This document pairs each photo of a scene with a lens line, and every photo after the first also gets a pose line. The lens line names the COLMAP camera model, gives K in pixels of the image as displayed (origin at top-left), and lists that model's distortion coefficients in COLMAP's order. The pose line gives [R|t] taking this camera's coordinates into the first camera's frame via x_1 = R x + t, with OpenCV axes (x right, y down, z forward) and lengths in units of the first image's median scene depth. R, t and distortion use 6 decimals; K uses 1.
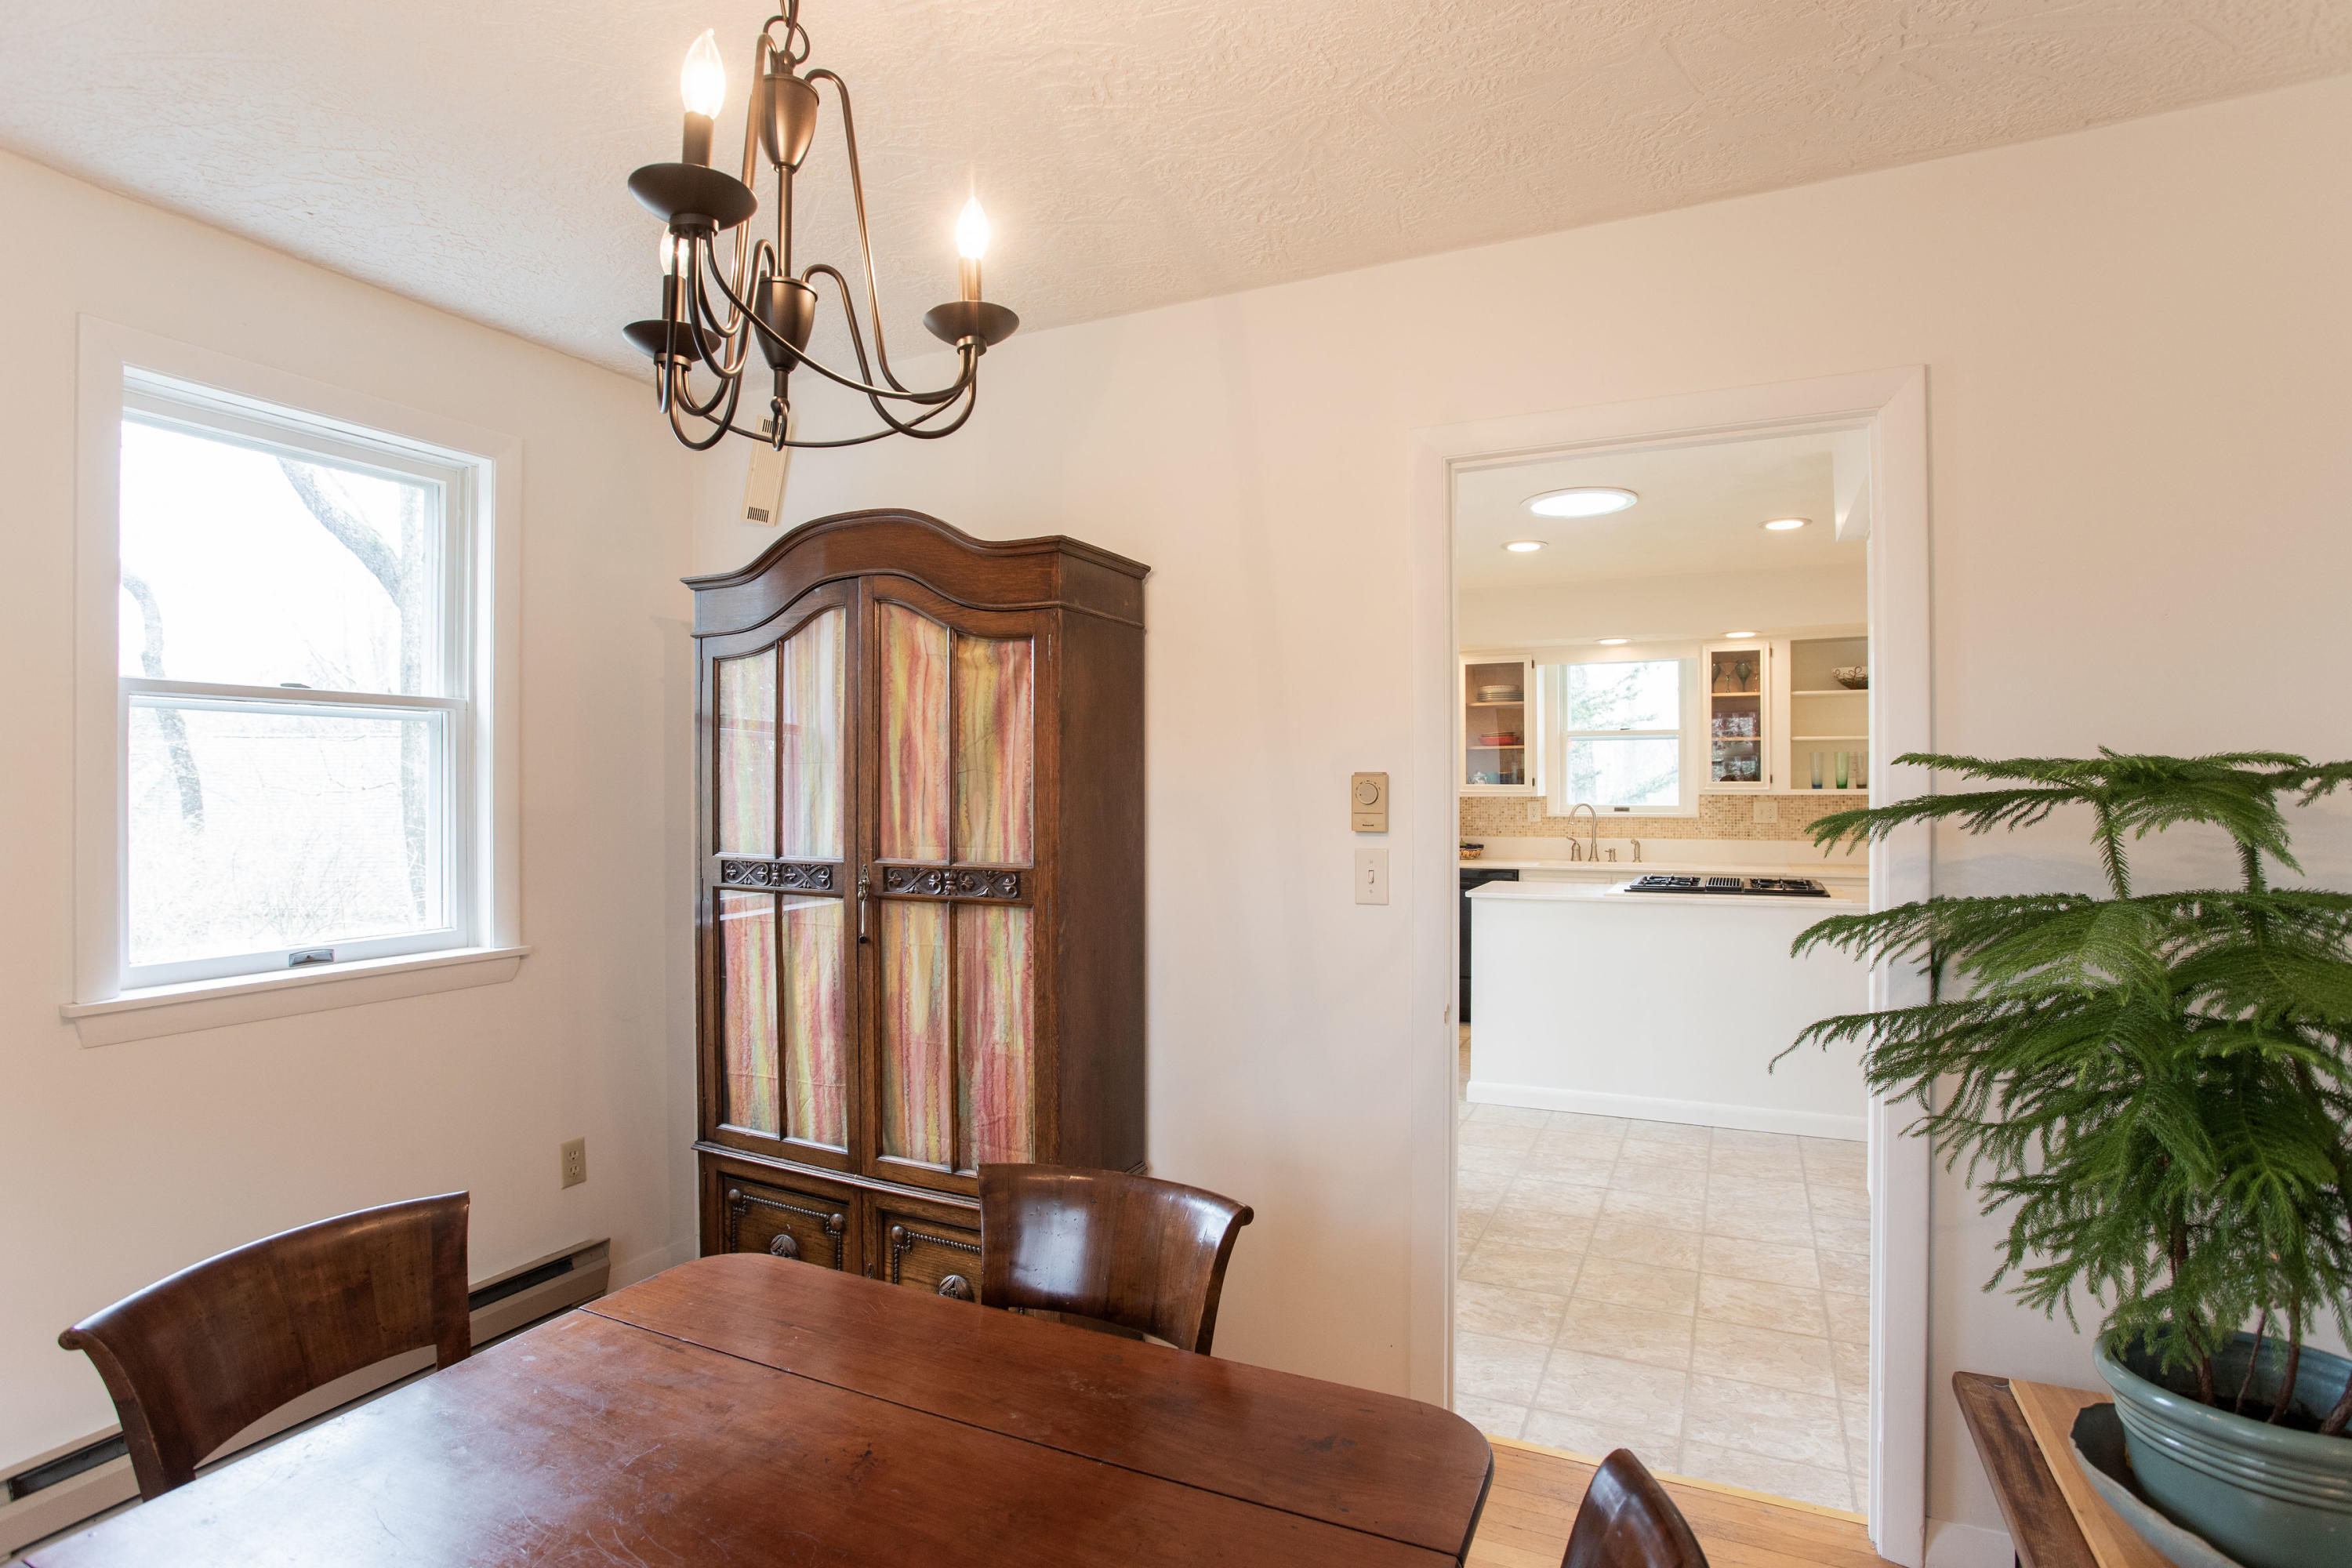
lens RADIAL K [[1192.0, 0, 1218.9], [0, 1192.0, 735.8], [0, 0, 1]] dist [-0.037775, 0.009384]
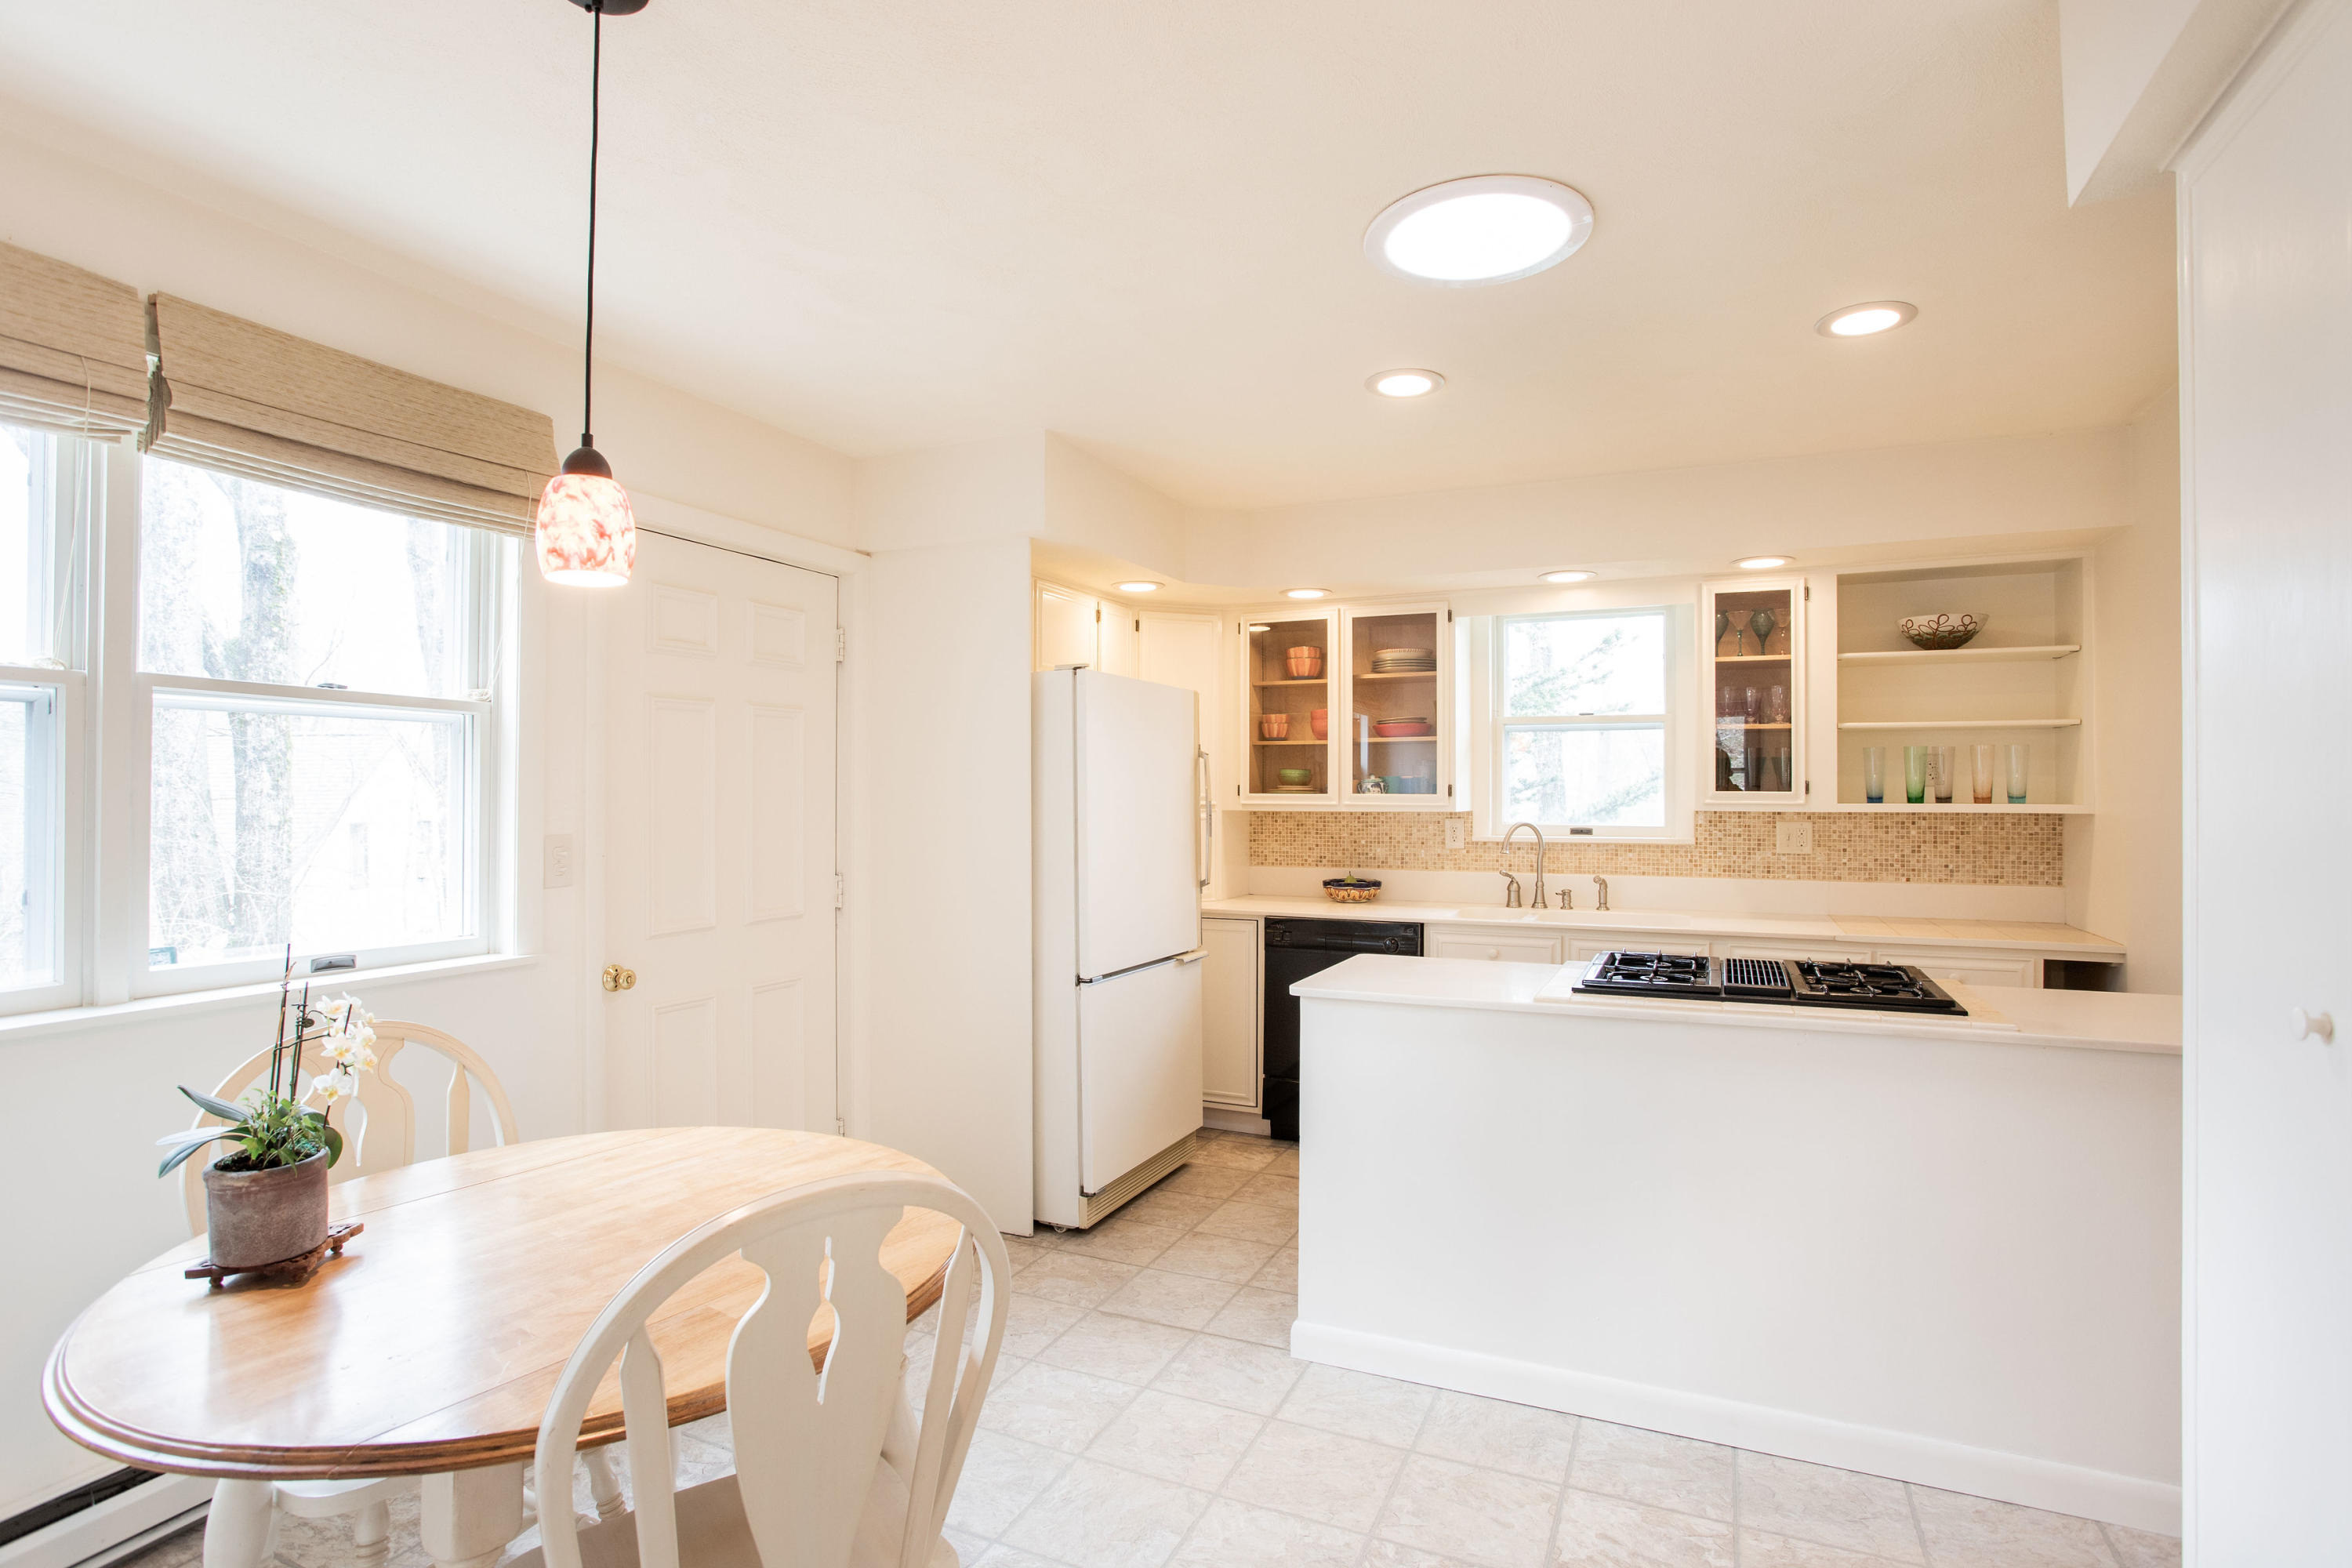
lens RADIAL K [[1192.0, 0, 1208.0], [0, 1192.0, 738.7], [0, 0, 1]] dist [-0.037775, 0.009384]
pose [[0.999930, 0.005412, 0.010492, 0.122047], [-0.005356, 0.999971, -0.005346, 0.013978], [-0.010521, 0.005289, 0.999931, 0.330955]]
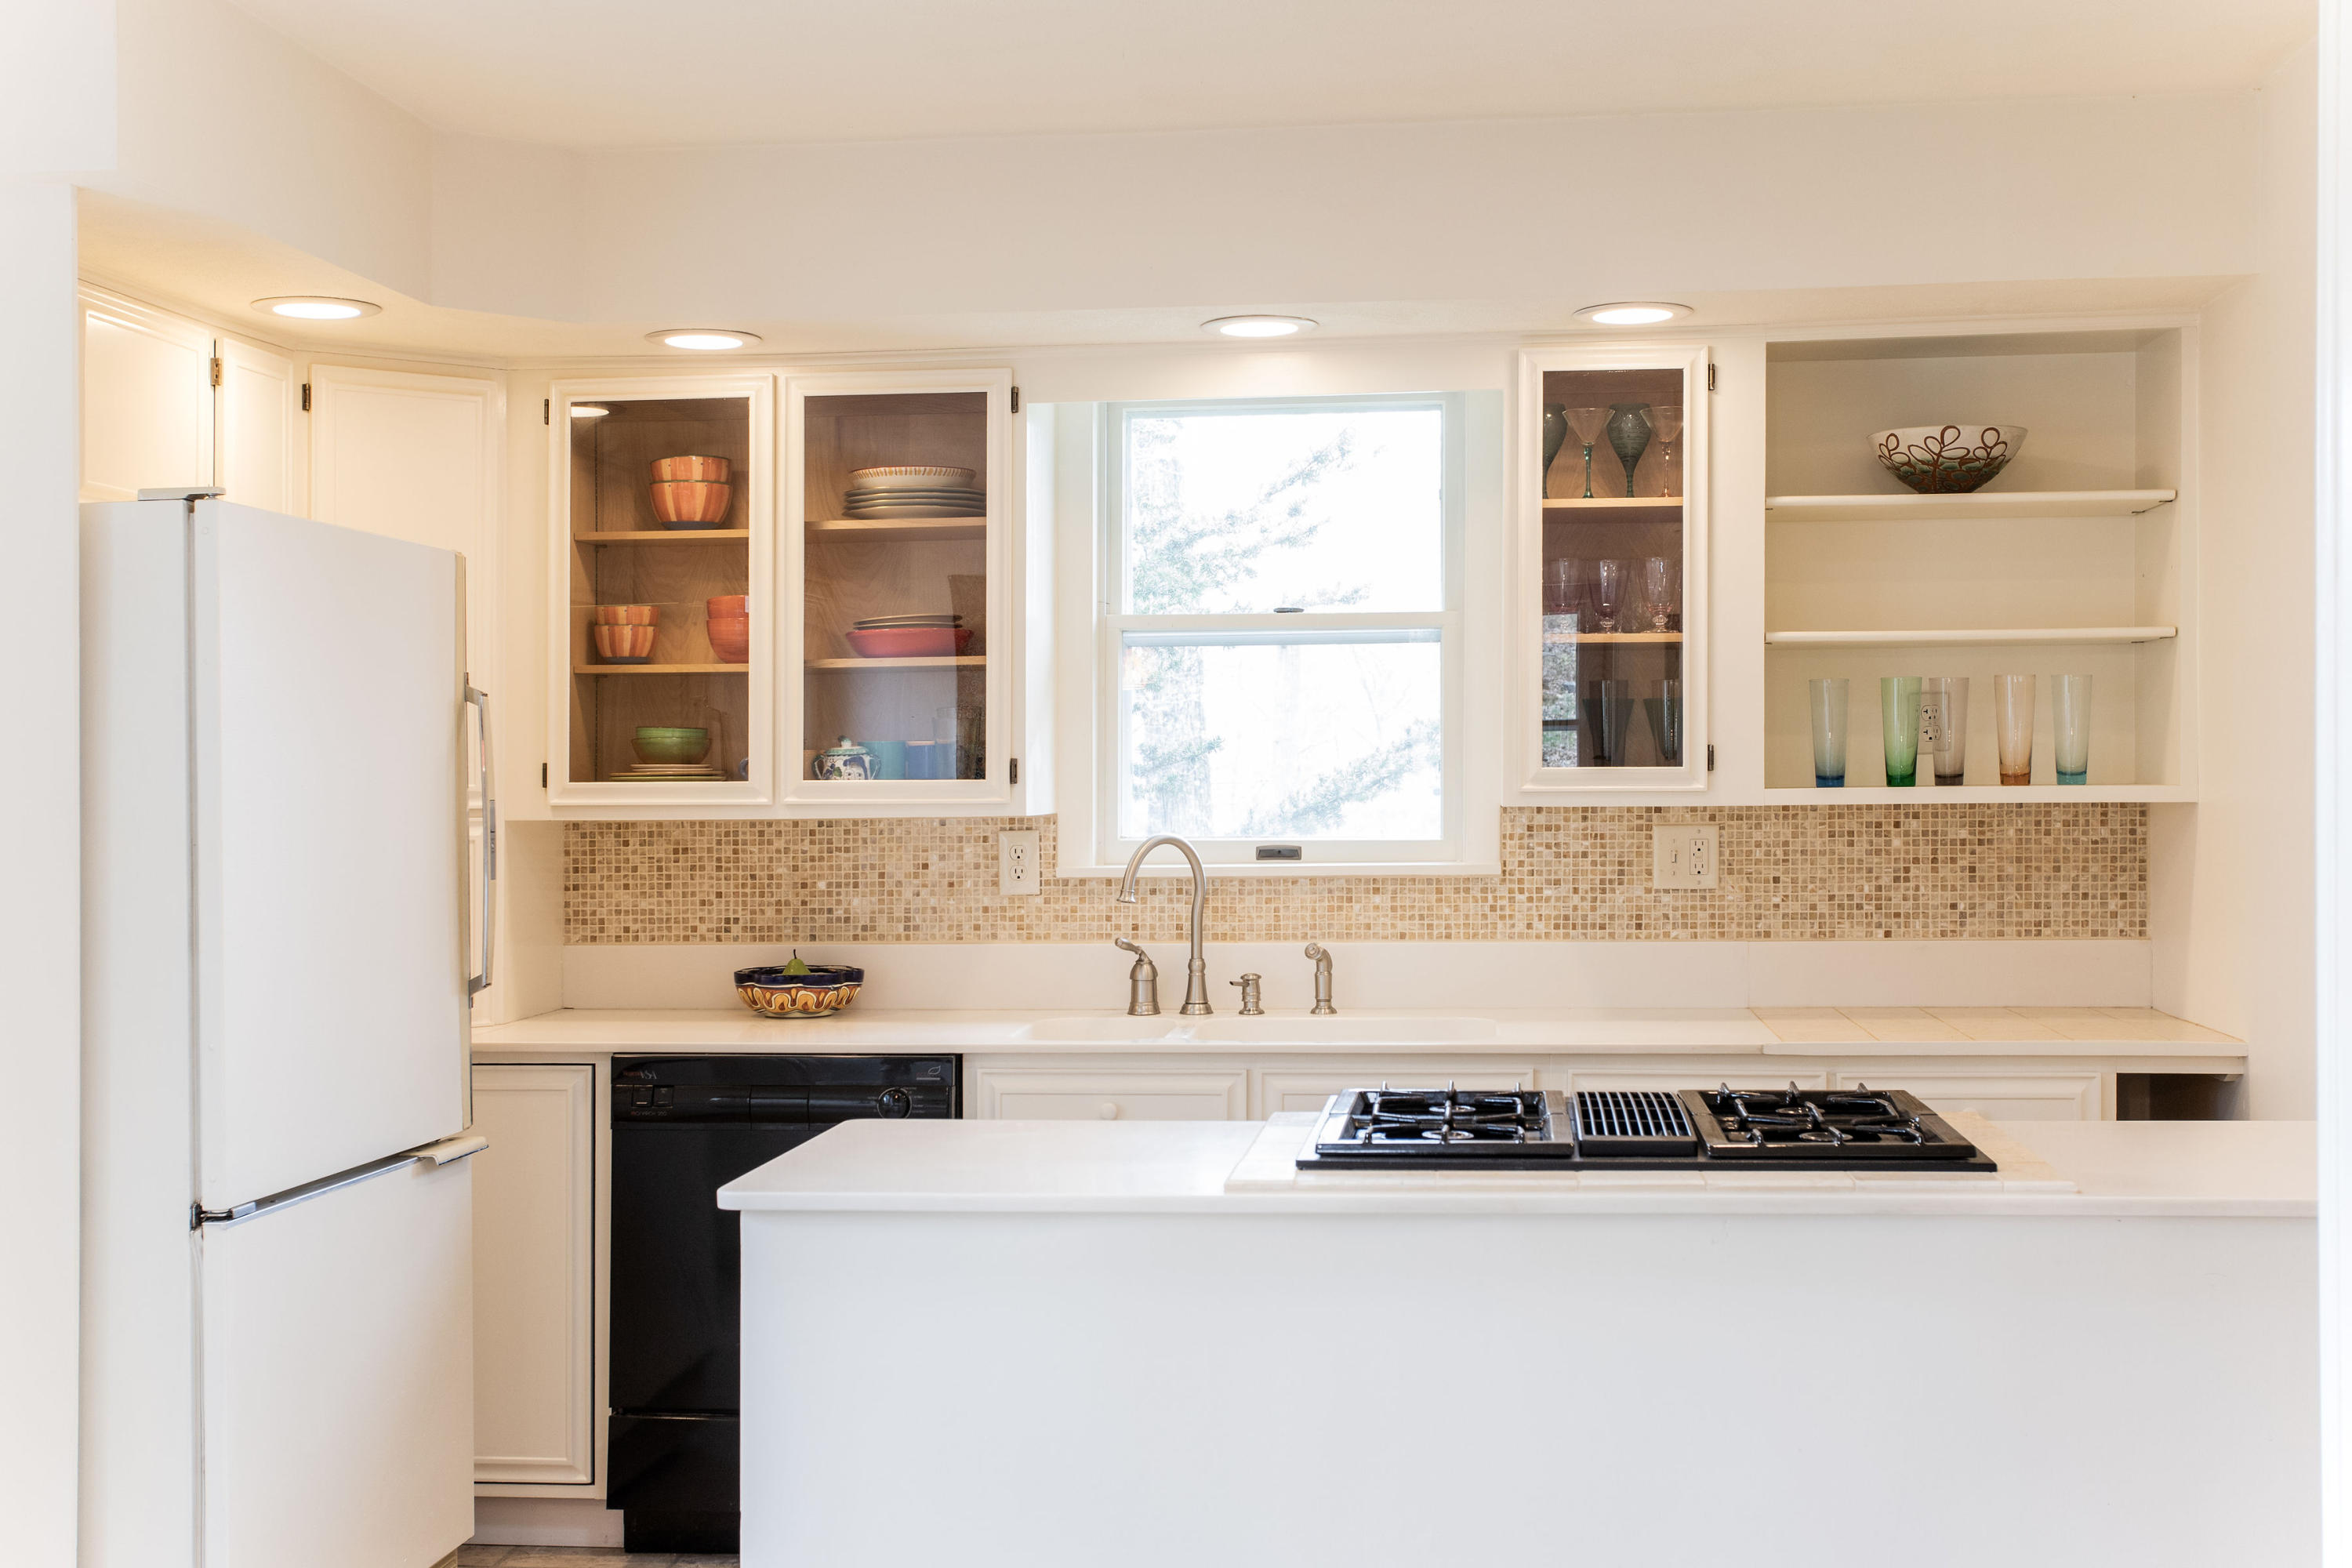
lens RADIAL K [[2713.0, 0, 1269.5], [0, 2713.0, 674.2], [0, 0, 1]] dist [-0.002007, 0.000000]
pose [[0.946555, 0.005870, 0.322489, 0.097341], [-0.005974, 0.999982, -0.000668, 0.013307], [-0.322487, -0.001294, 0.946573, 0.298417]]
